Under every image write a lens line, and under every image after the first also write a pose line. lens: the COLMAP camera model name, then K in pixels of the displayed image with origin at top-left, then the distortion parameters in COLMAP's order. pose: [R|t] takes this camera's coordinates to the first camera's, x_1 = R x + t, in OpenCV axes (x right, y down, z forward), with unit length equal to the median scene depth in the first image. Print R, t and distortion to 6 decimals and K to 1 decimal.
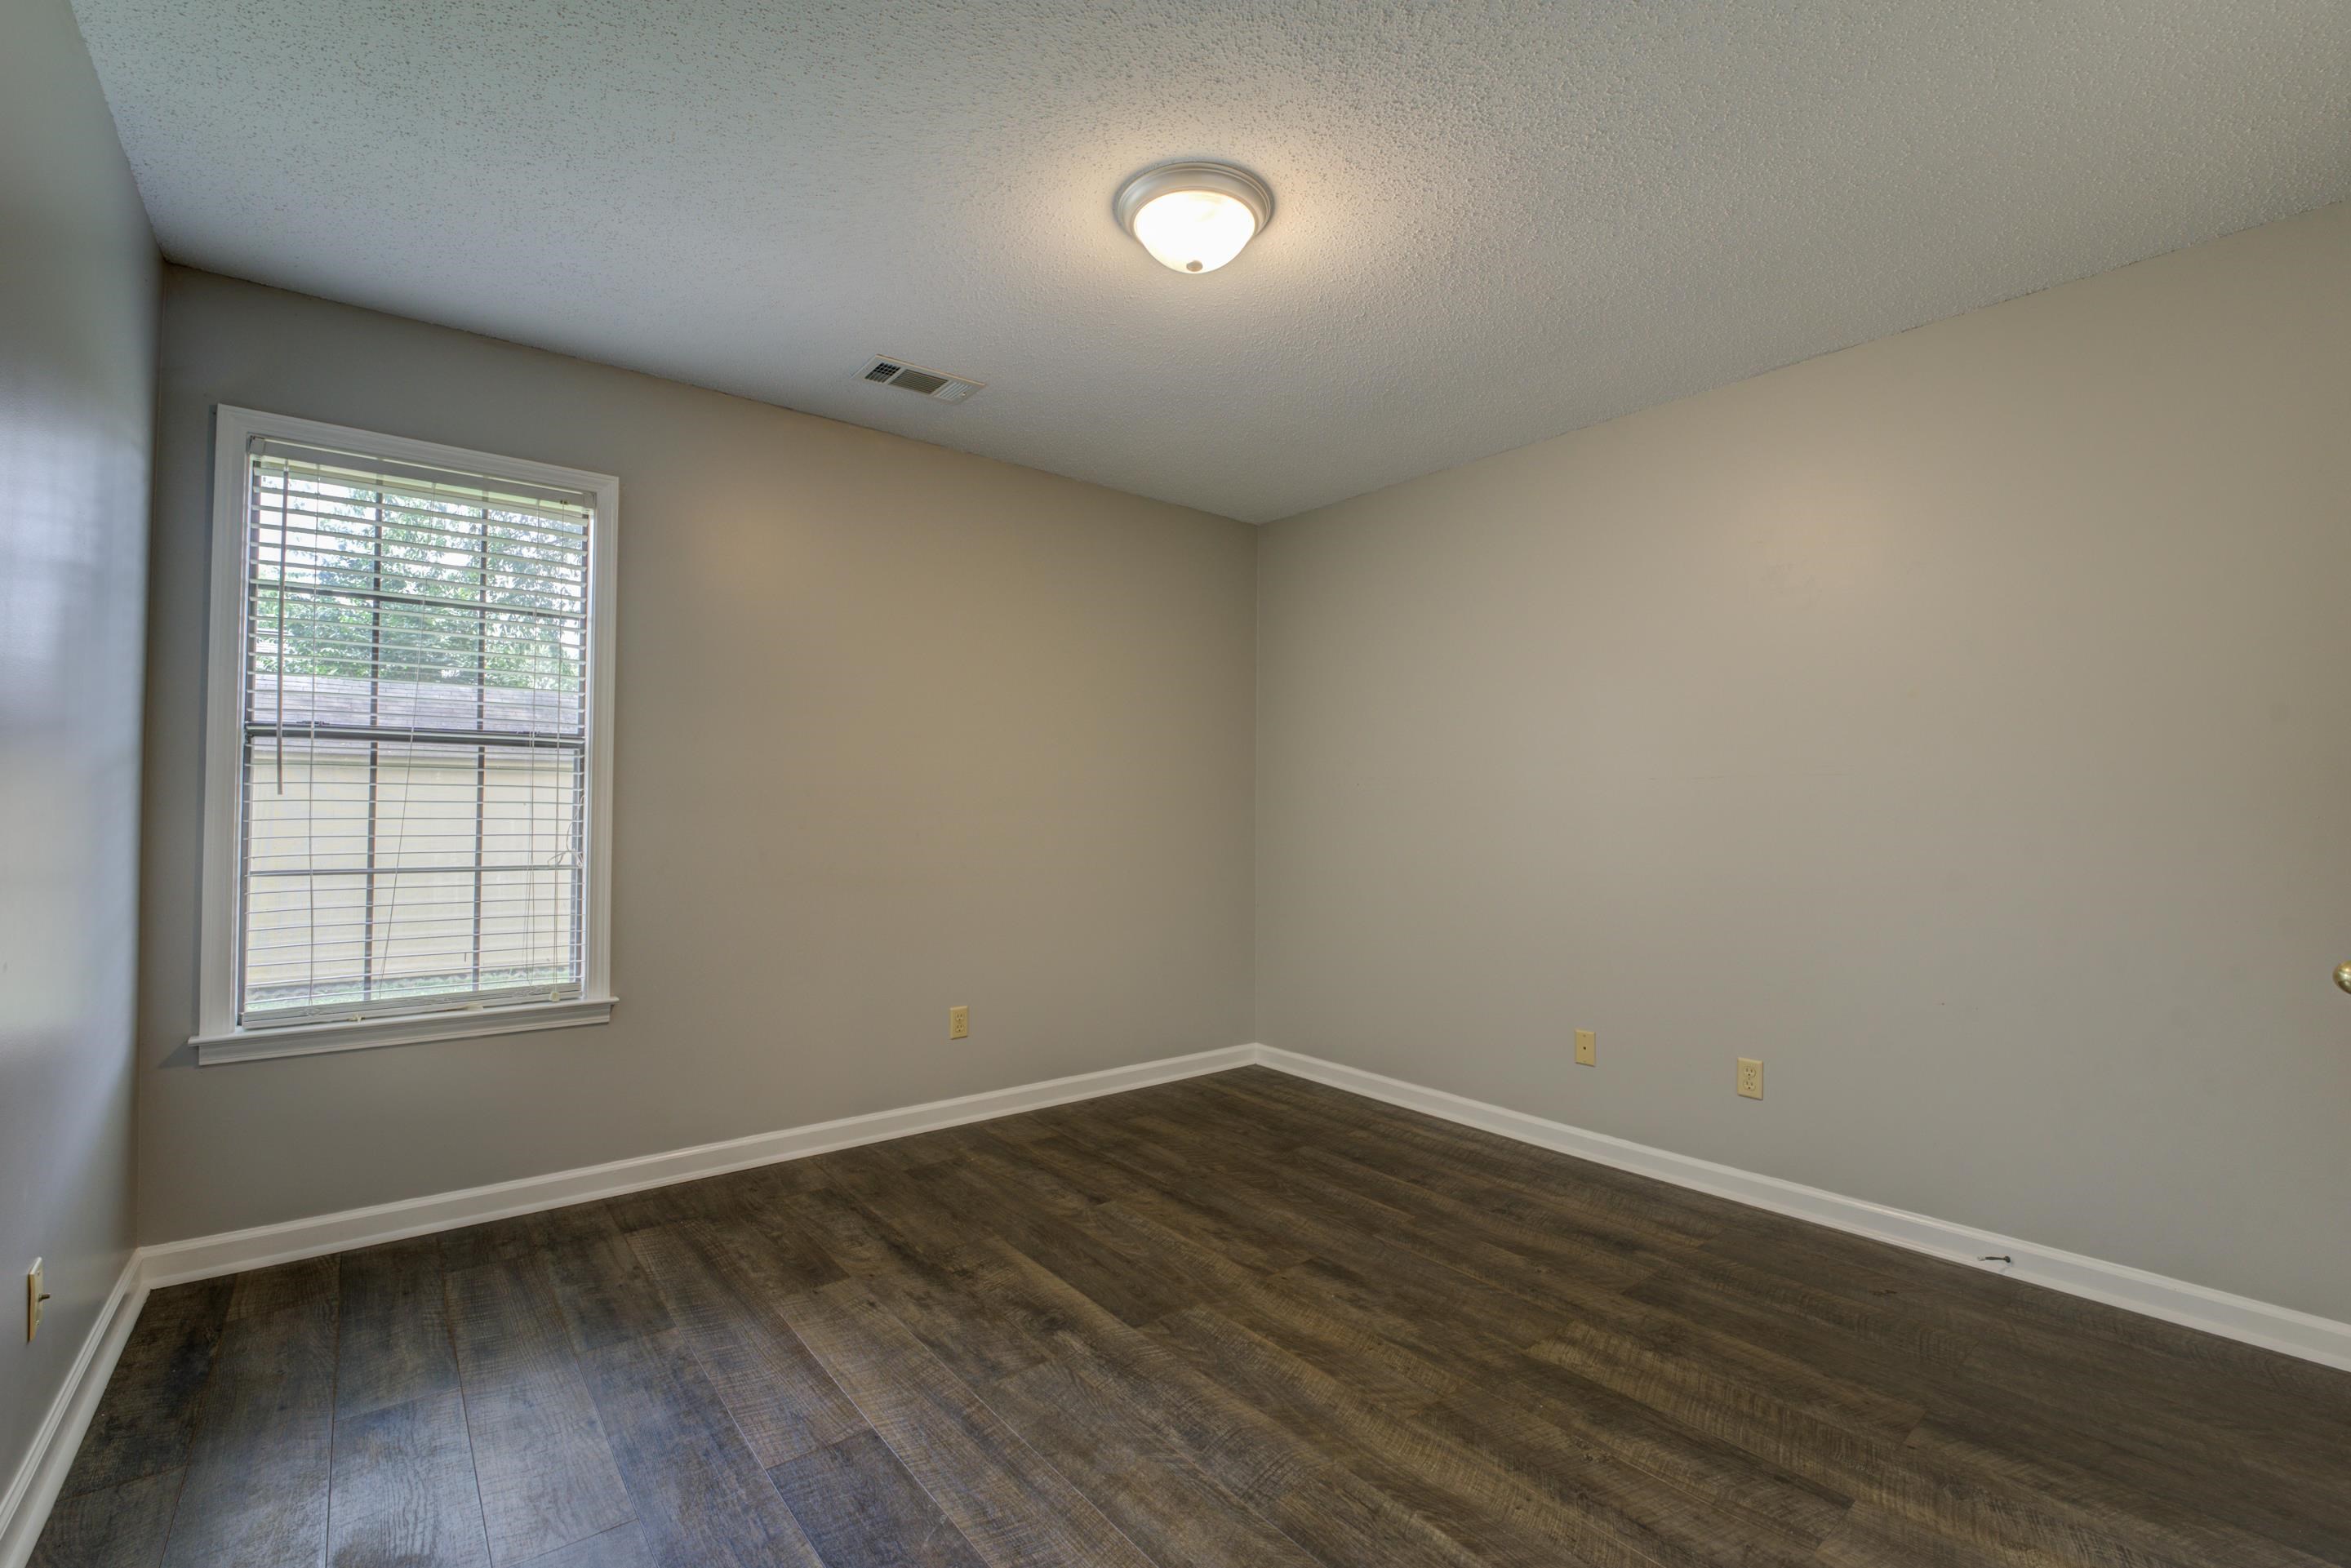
lens RADIAL K [[1009.8, 0, 1180.4], [0, 1009.8, 786.4], [0, 0, 1]] dist [-0.028452, 0.003791]
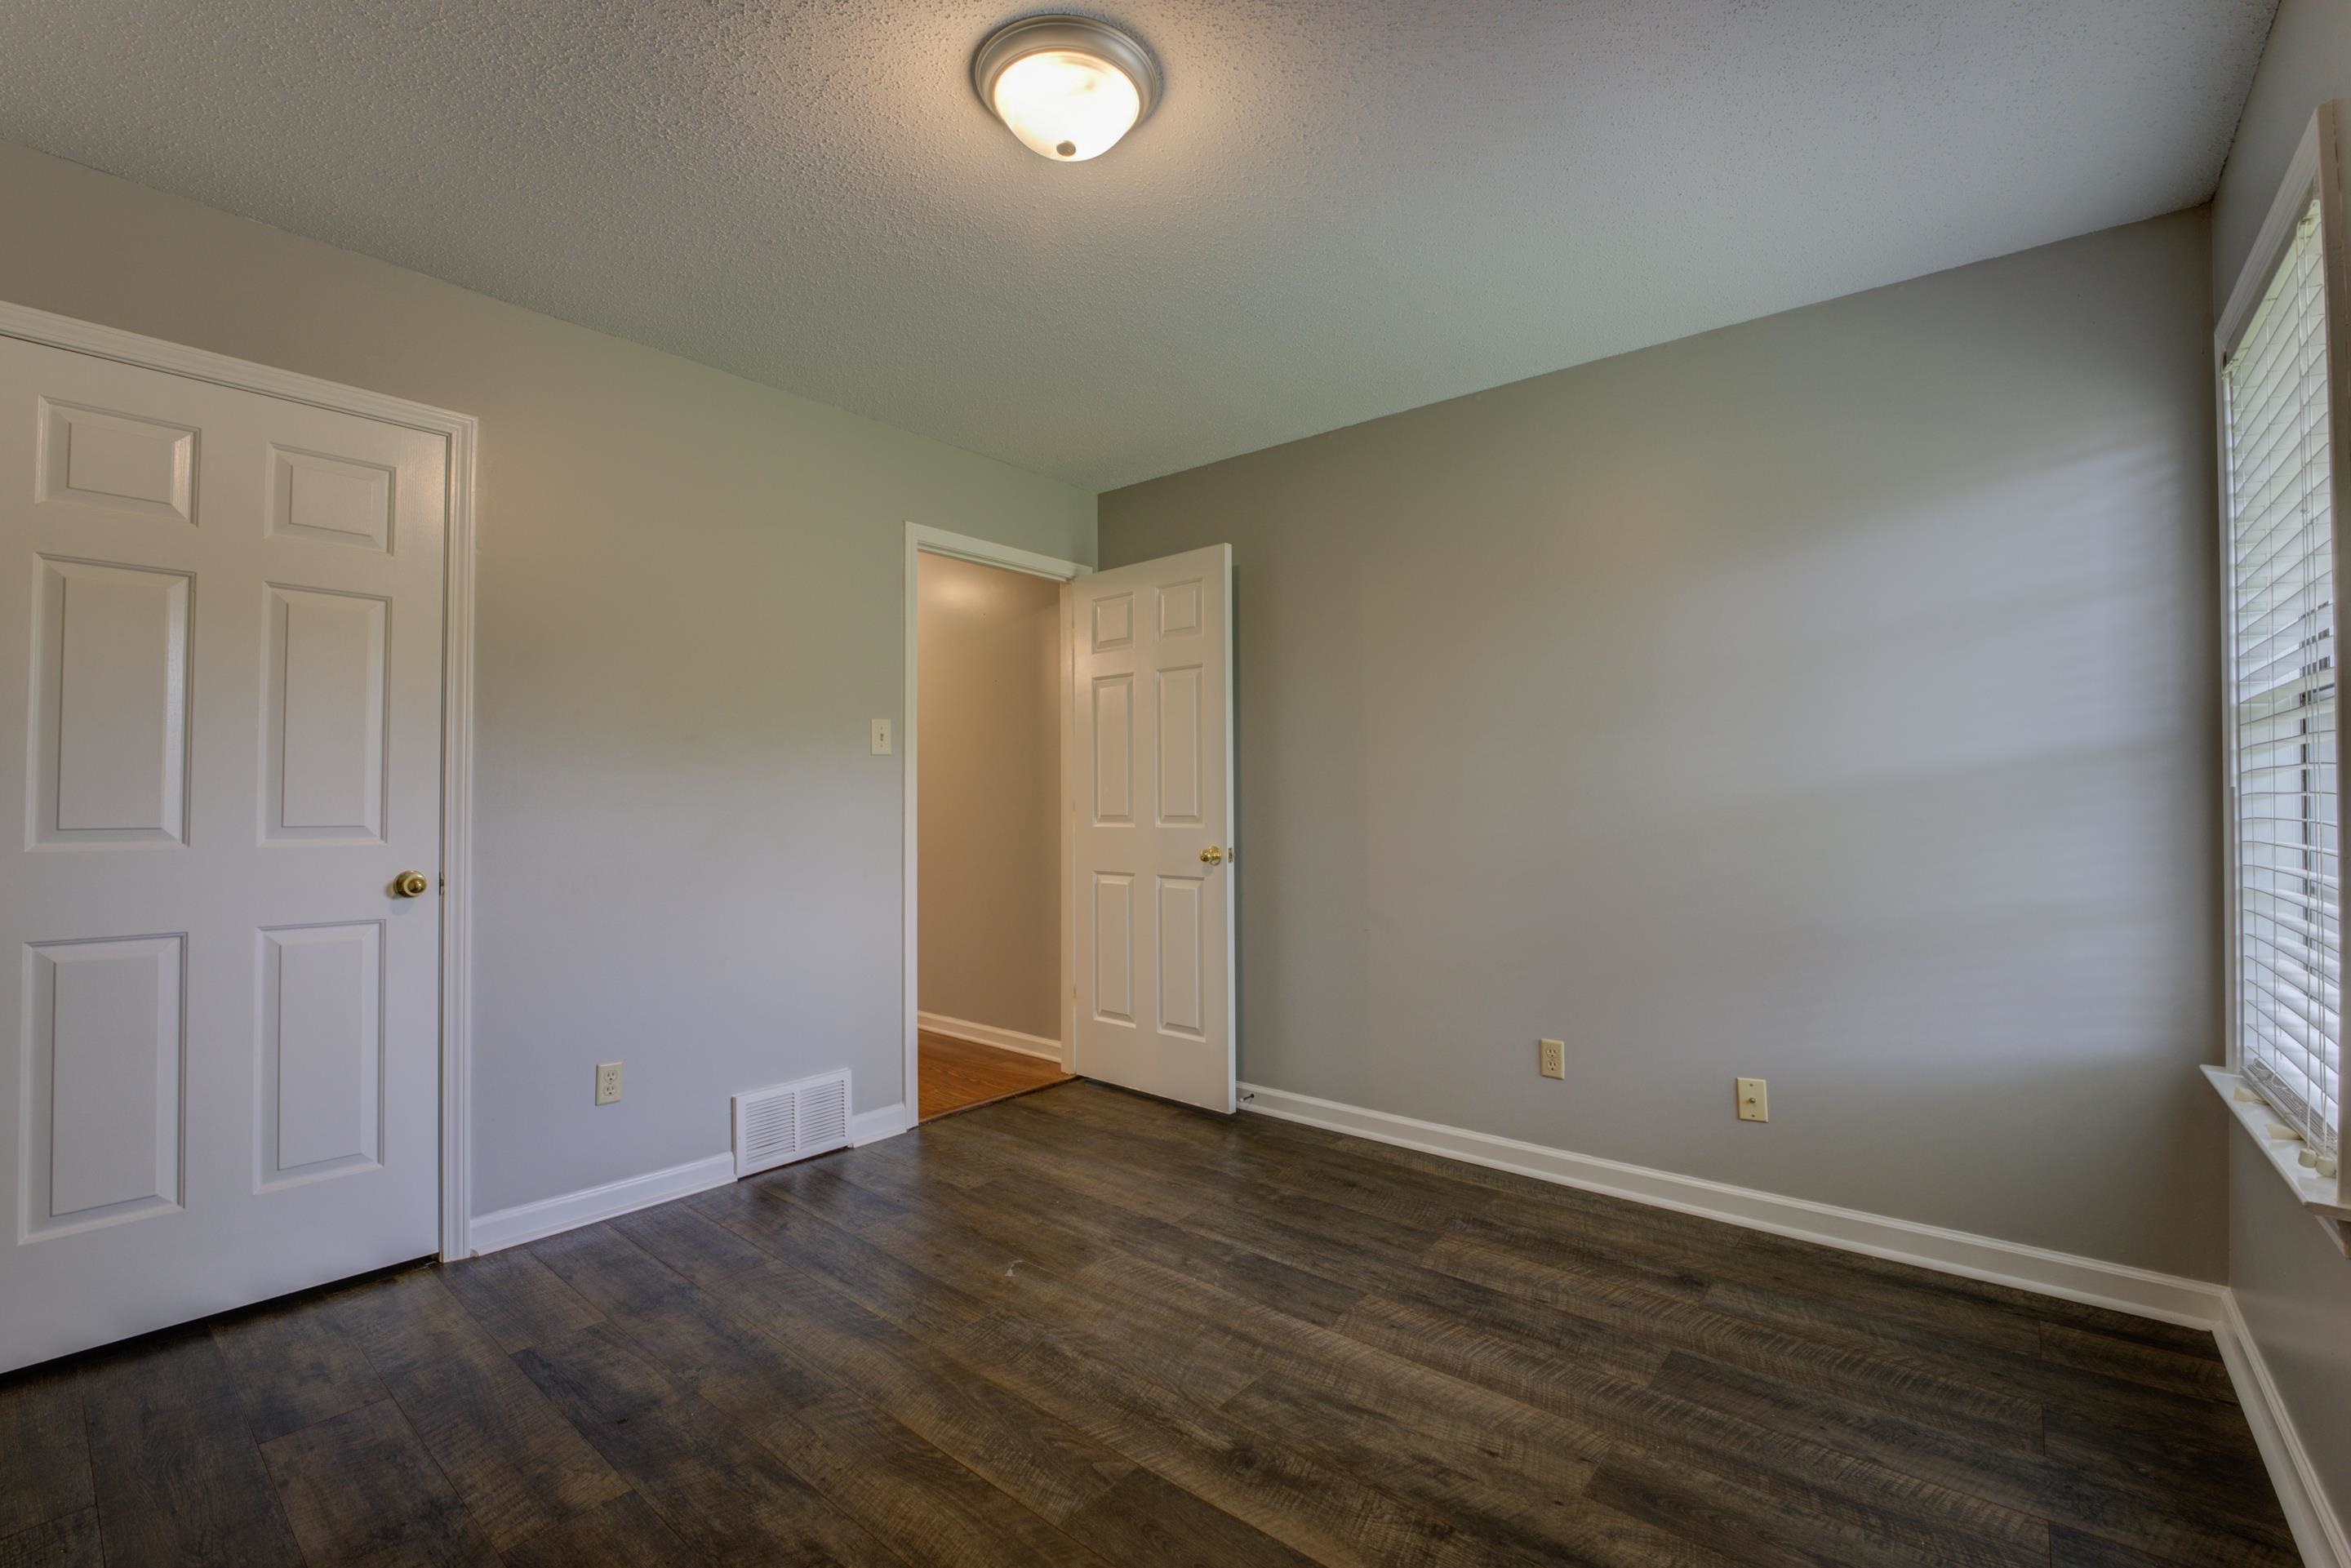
lens RADIAL K [[1009.8, 0, 1180.4], [0, 1009.8, 786.4], [0, 0, 1]] dist [-0.028452, 0.003791]
pose [[-0.980827, -0.008449, -0.194697, 0.083897], [-0.001384, 0.999337, -0.036394, 0.043544], [0.194876, -0.035426, -0.980188, 1.913962]]
